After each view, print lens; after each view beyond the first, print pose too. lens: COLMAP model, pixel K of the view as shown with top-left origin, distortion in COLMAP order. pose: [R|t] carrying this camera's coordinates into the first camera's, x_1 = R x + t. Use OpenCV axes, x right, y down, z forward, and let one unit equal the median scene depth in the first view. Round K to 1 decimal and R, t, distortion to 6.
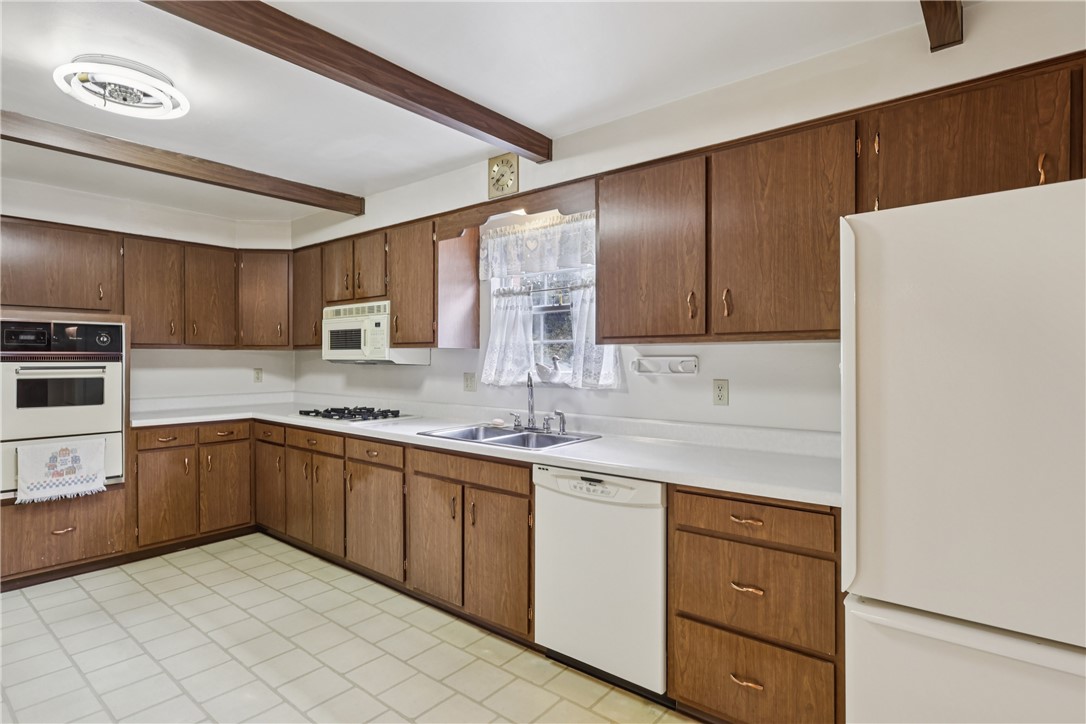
lens RADIAL K [[556.6, 0, 543.1], [0, 556.6, 362.0], [0, 0, 1]] dist [0.000610, -0.000161]
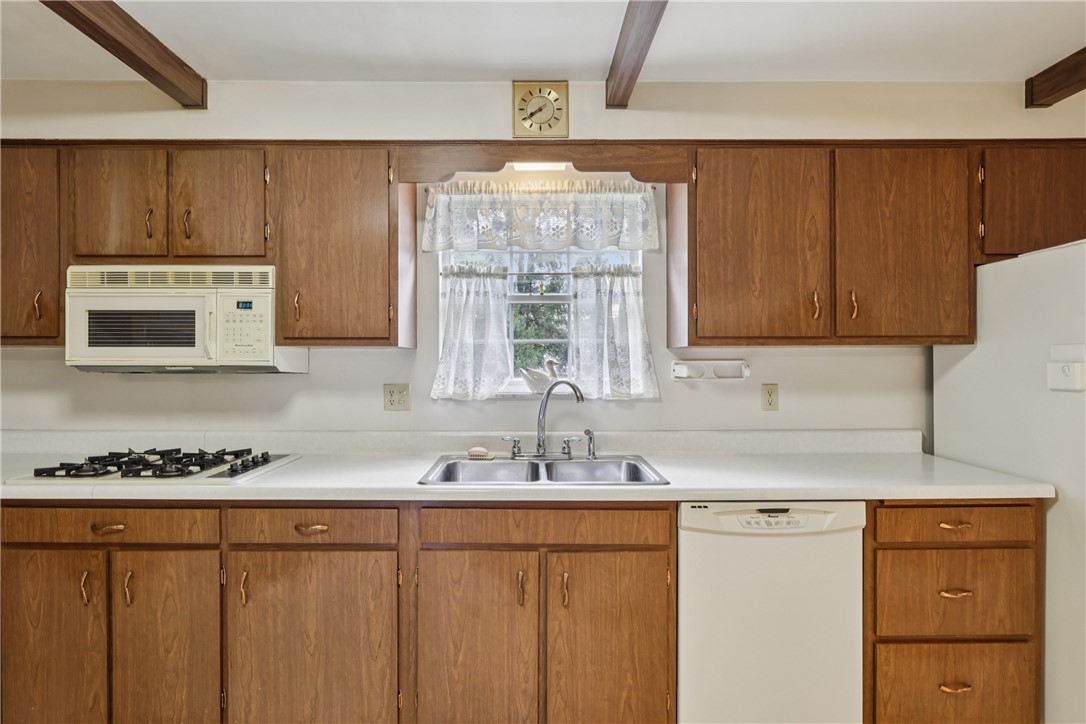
lens RADIAL K [[556.6, 0, 540.0], [0, 556.6, 362.8], [0, 0, 1]] dist [0.000610, -0.000161]
pose [[0.775162, -0.002326, 0.631758, -0.574829], [0.005724, 0.999978, -0.003341, -0.004139], [-0.631736, 0.006206, 0.775159, 0.478411]]
